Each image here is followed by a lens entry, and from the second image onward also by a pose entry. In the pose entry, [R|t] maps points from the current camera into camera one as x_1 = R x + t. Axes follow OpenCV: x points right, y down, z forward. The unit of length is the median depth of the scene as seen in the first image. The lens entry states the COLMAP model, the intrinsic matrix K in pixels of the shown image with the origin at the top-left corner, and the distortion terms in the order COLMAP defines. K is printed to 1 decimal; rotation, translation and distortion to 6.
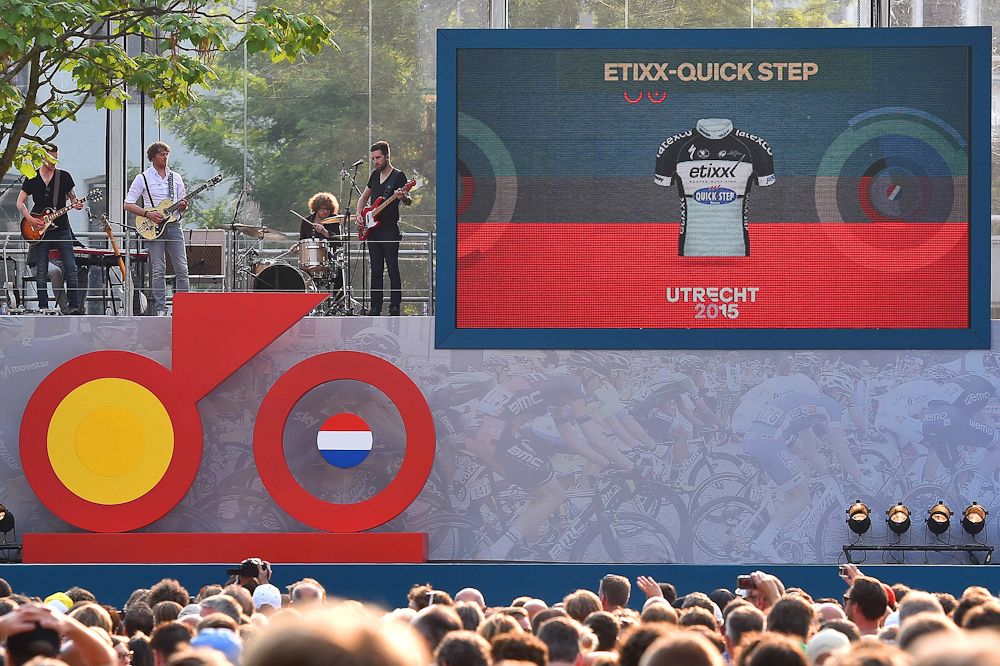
lens RADIAL K [[4010.1, 0, 536.0], [0, 4010.1, 307.3], [0, 0, 1]] dist [0.638219, 0.000000]
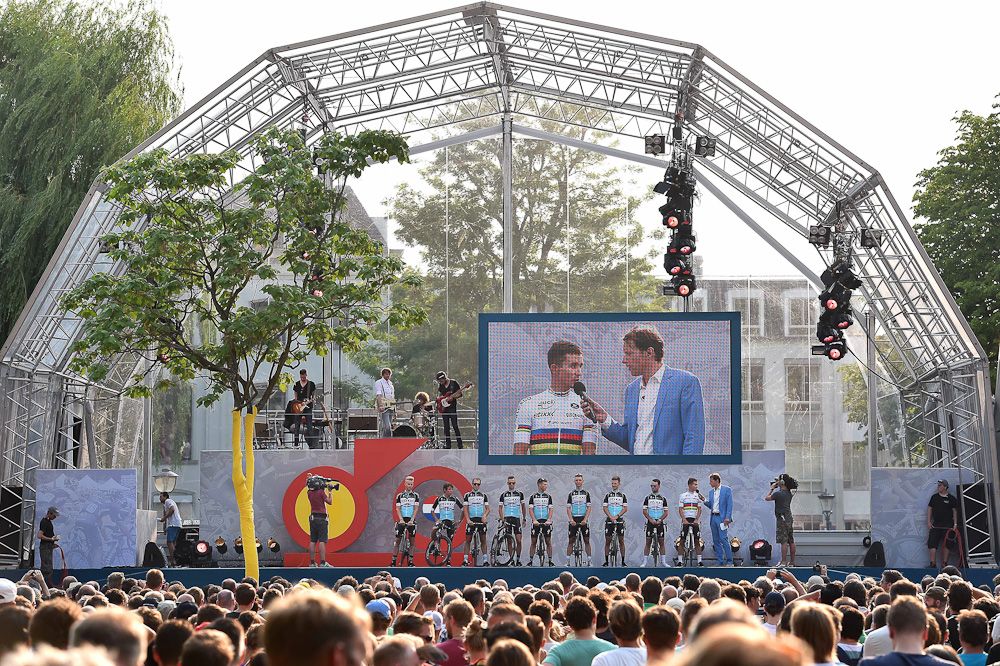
lens RADIAL K [[3094.8, 0, 500.8], [0, 3094.8, 352.3], [0, 0, 1]] dist [0.426078, 0.000000]
pose [[0.999982, -0.004286, 0.004312, -0.019992], [0.004456, 0.999174, -0.040381, 0.017014], [-0.004136, 0.040400, 0.999175, -0.624274]]
